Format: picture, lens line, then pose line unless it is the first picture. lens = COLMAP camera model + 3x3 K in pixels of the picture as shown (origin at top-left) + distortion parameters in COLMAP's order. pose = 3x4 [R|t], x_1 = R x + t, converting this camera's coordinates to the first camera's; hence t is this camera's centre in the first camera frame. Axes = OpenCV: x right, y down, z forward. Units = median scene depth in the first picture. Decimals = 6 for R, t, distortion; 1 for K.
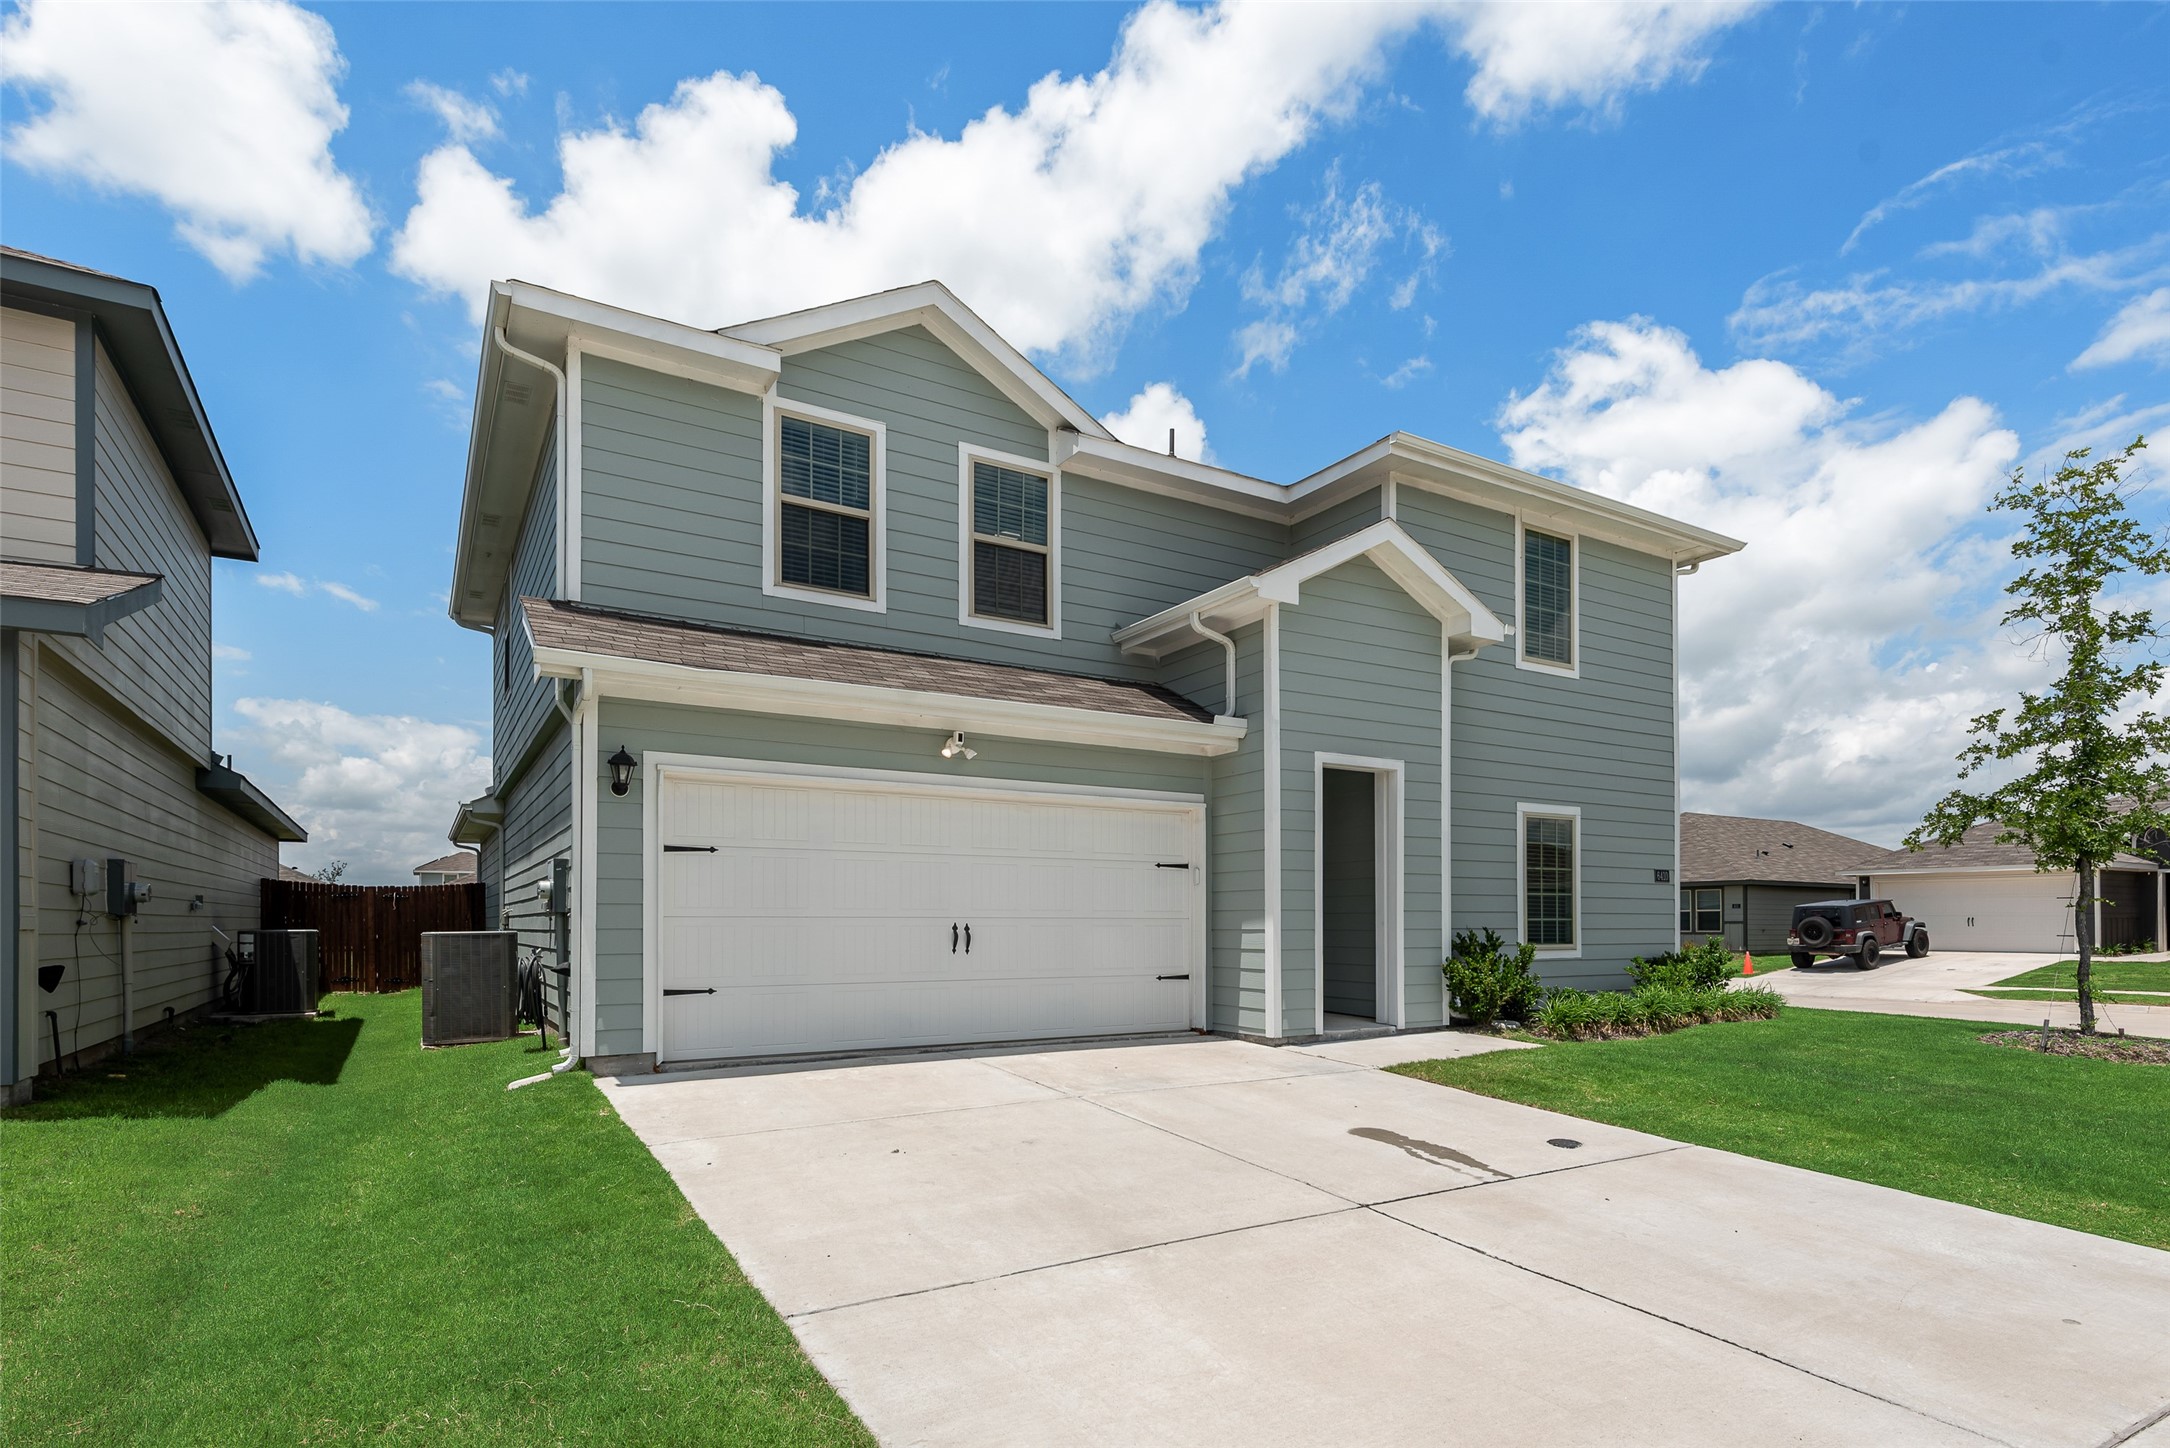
lens RADIAL K [[1056.6, 0, 978.6], [0, 1056.6, 700.1], [0, 0, 1]] dist [0.013024, -0.000084]
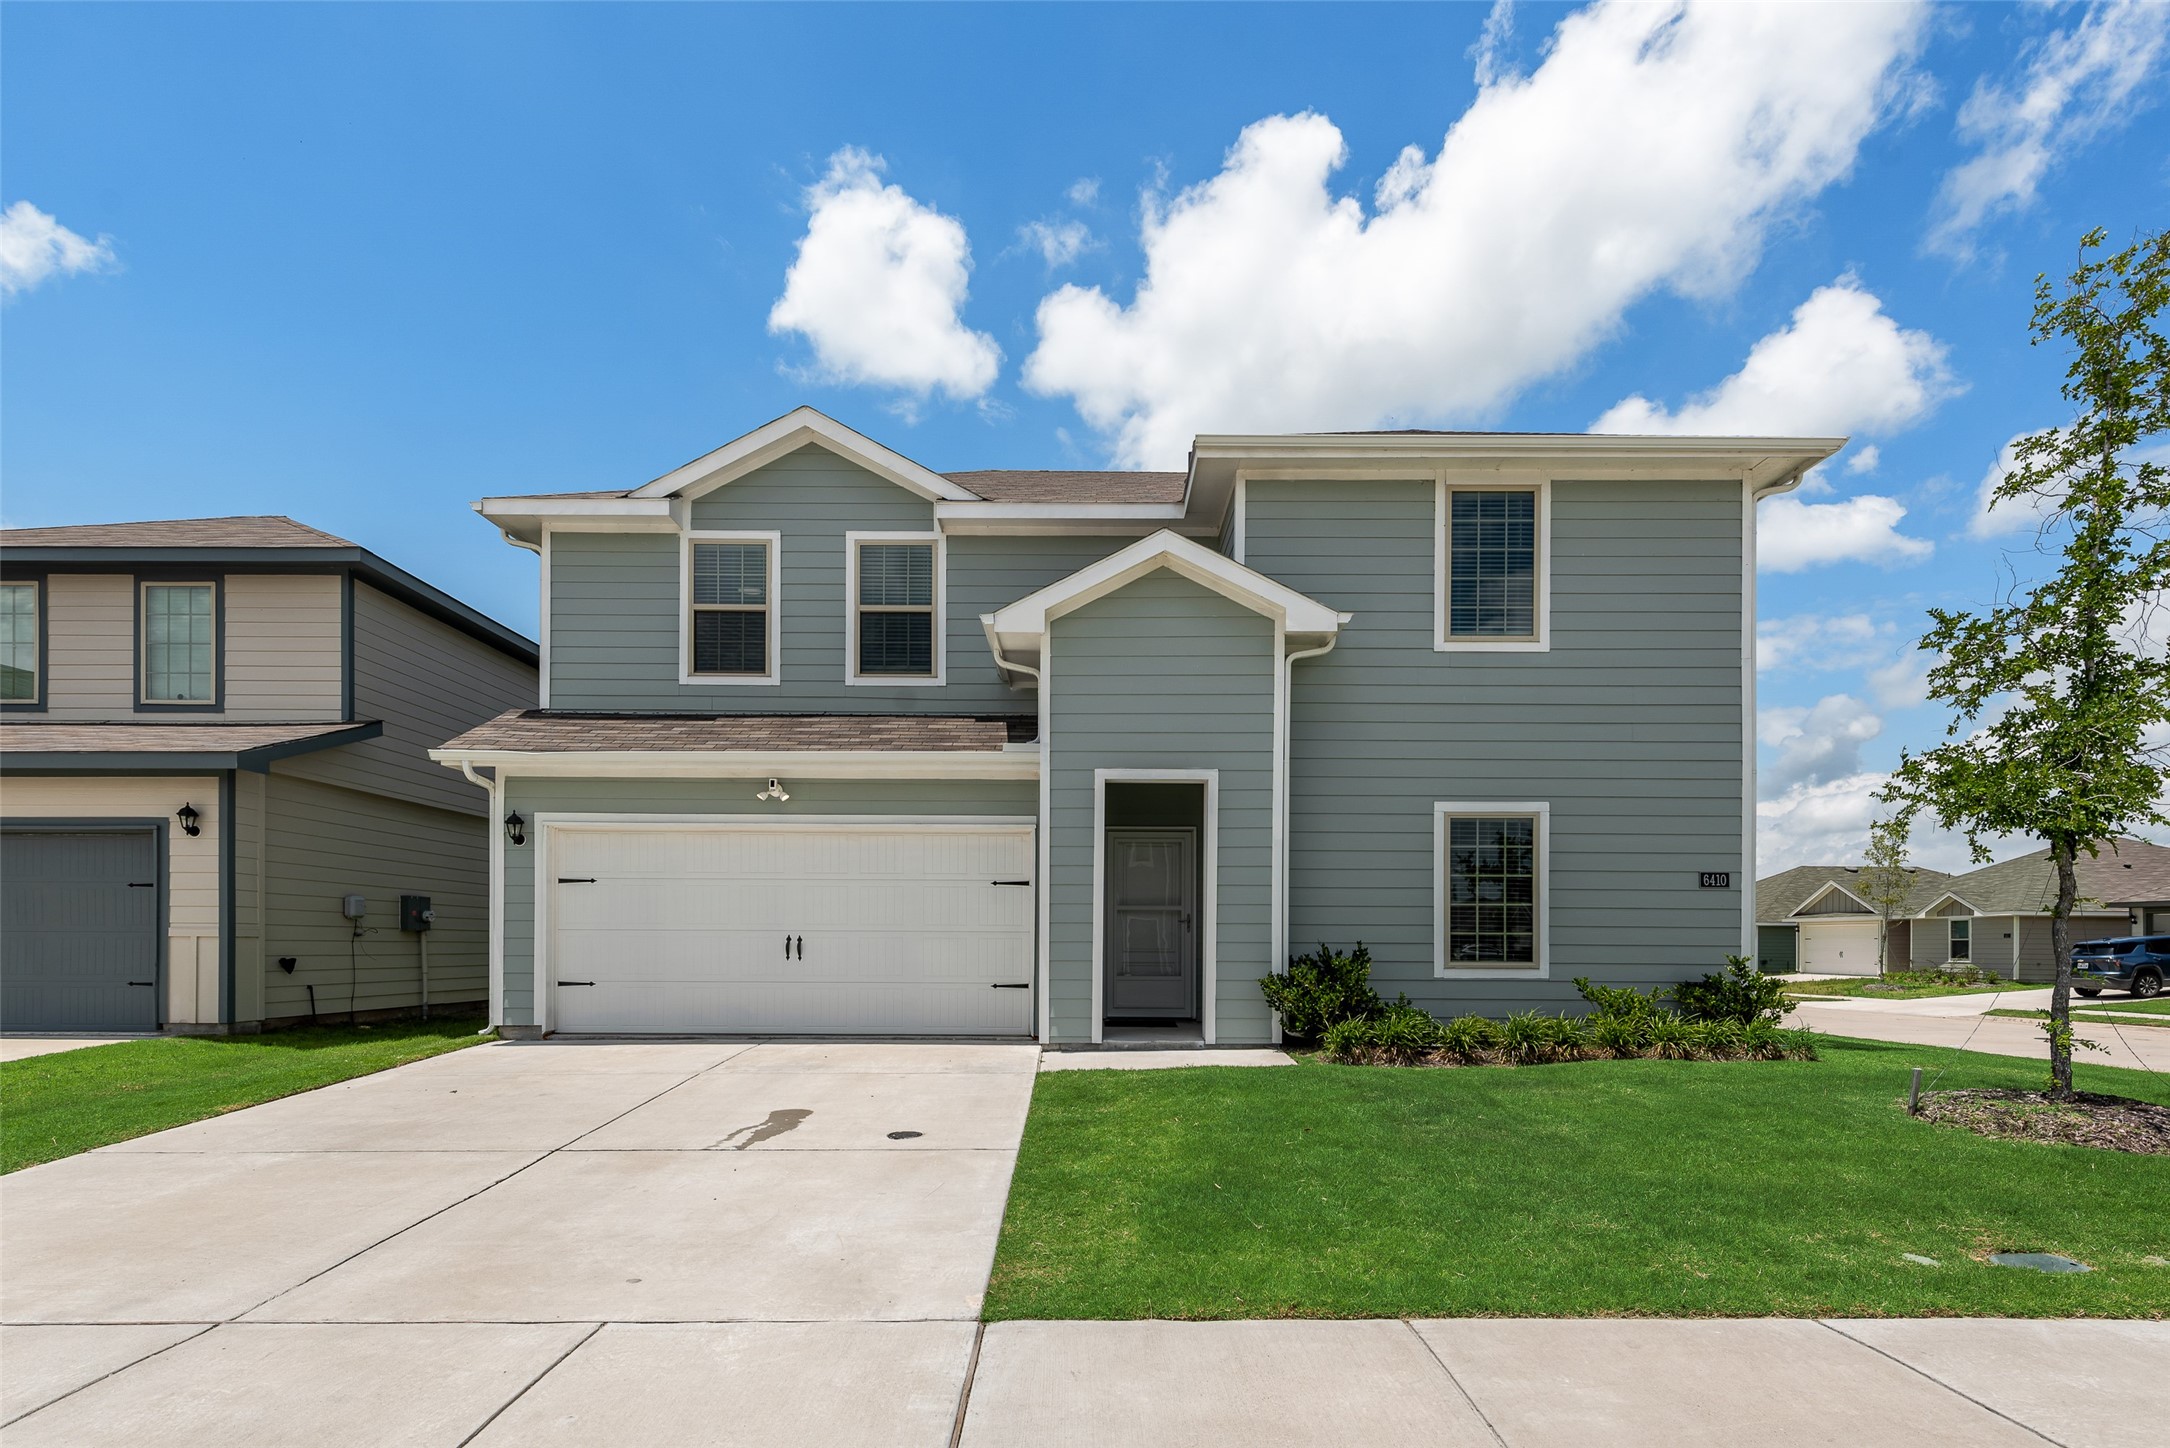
lens RADIAL K [[1012.3, 0, 1037.0], [0, 1012.3, 723.9], [0, 0, 1]] dist [0.009531, -0.000327]
pose [[0.870289, -0.100361, -0.482208, 0.741432], [0.096443, 0.994792, -0.032983, 0.031378], [0.483007, -0.017801, 0.875436, 0.108105]]
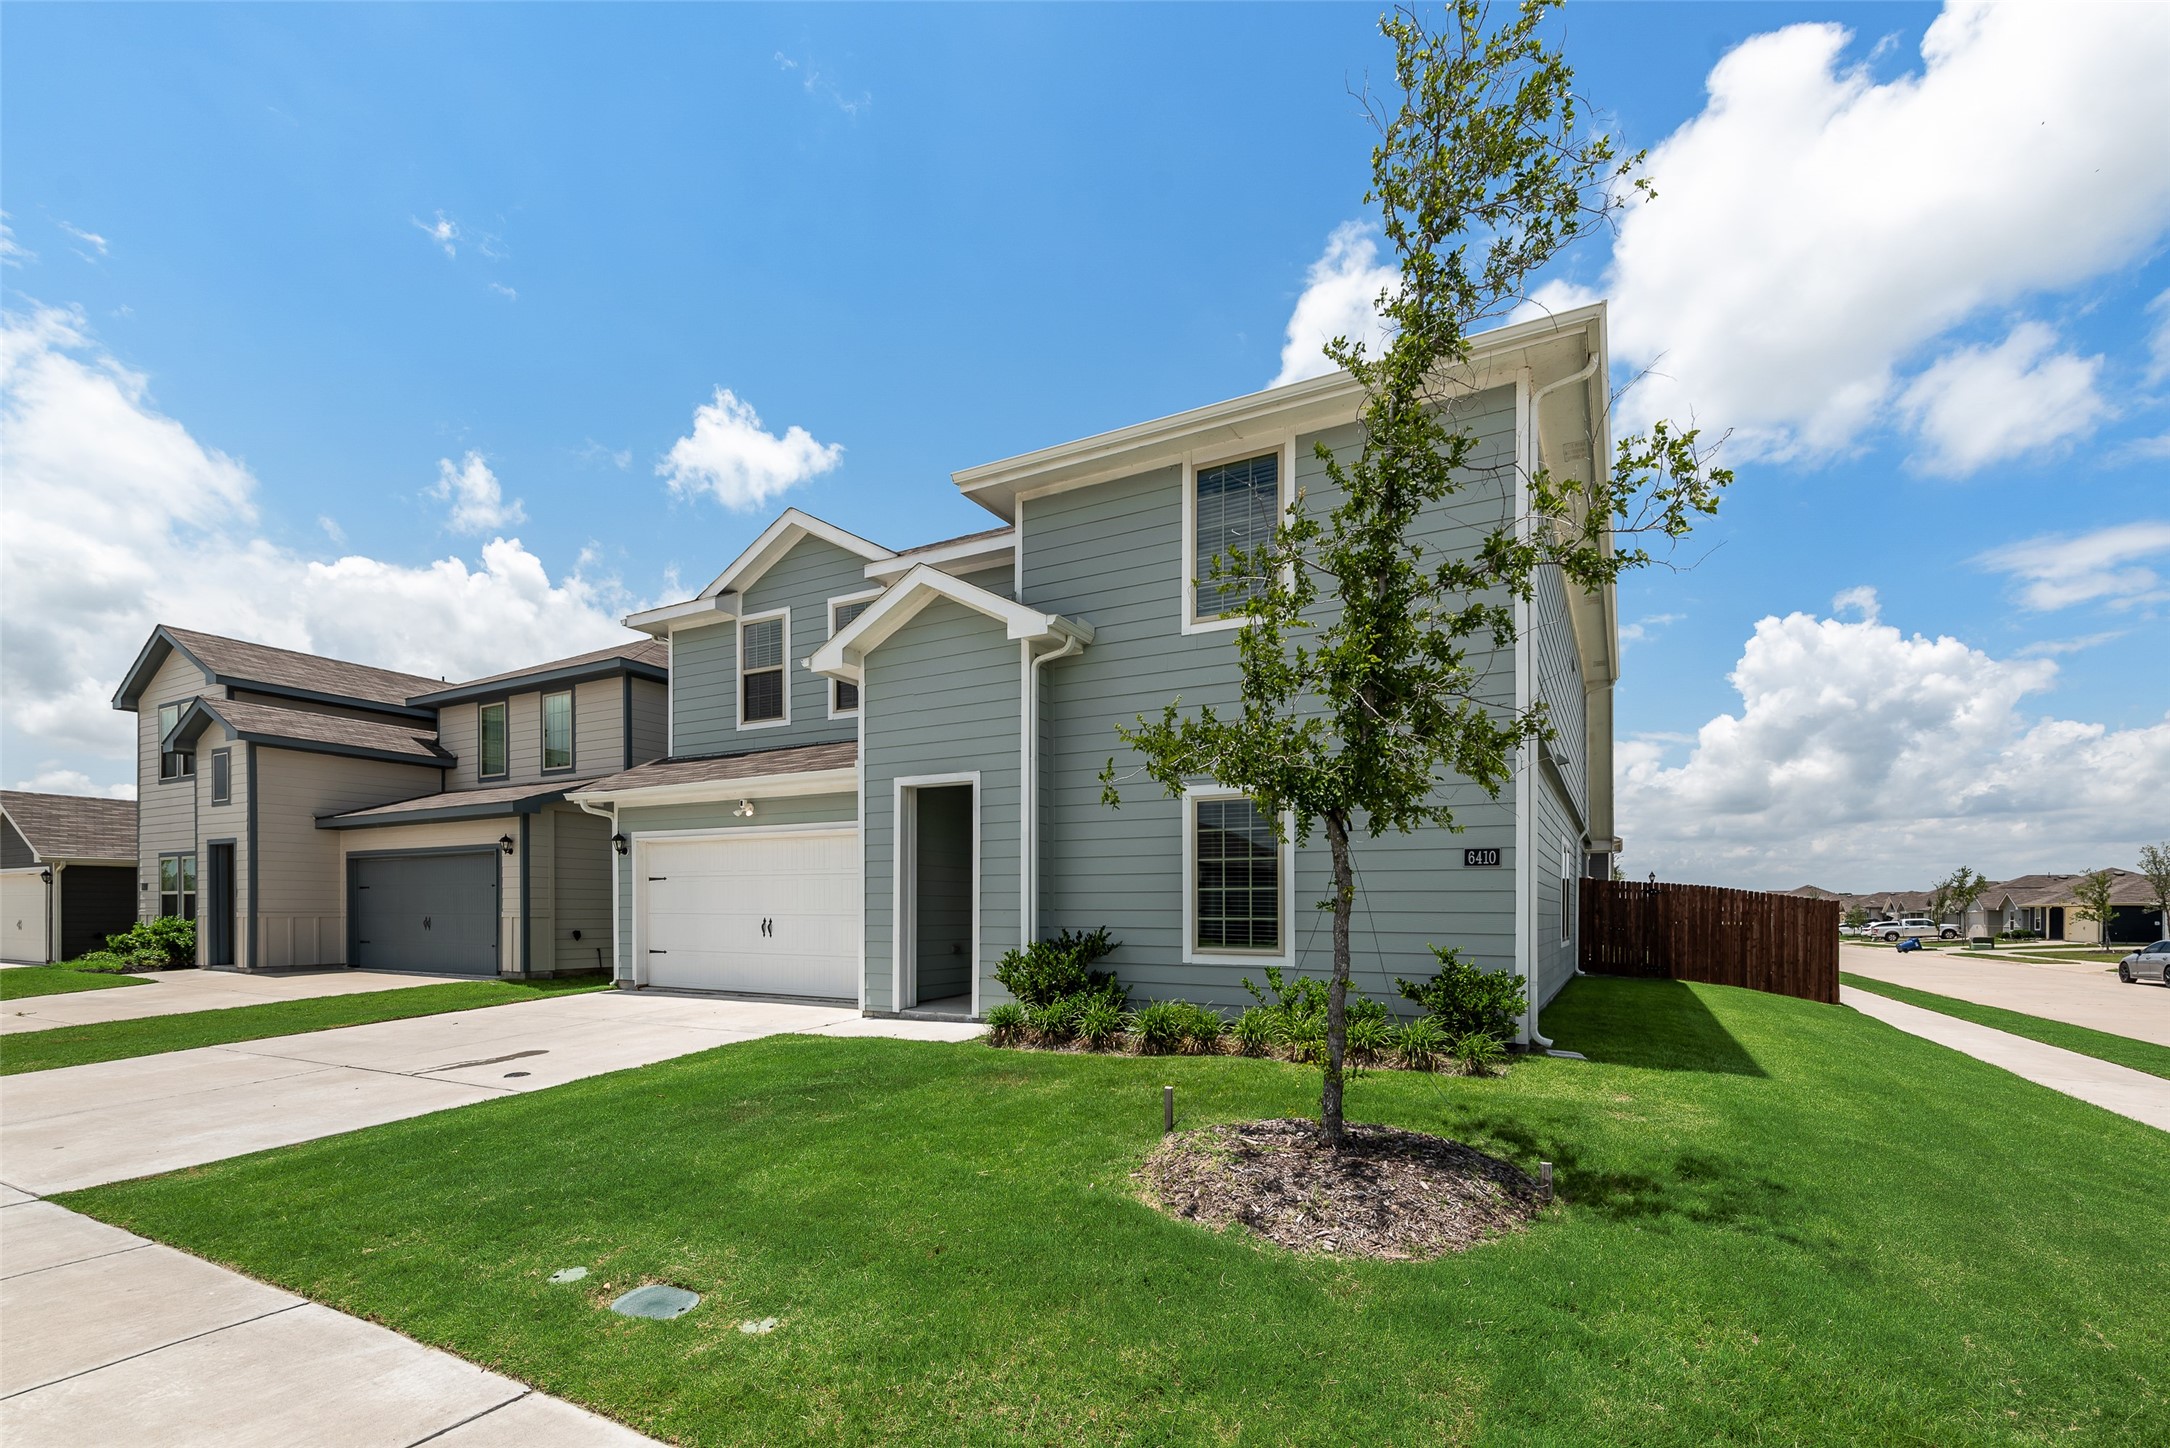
lens RADIAL K [[870.6, 0, 1087.6], [0, 870.6, 734.8], [0, 0, 1]] dist [0.010390, -0.000375]
pose [[0.557938, -0.162684, -0.813781, 1.242170], [0.165355, 0.982728, -0.083090, 0.117700], [0.813242, -0.088203, 0.575202, 0.604546]]
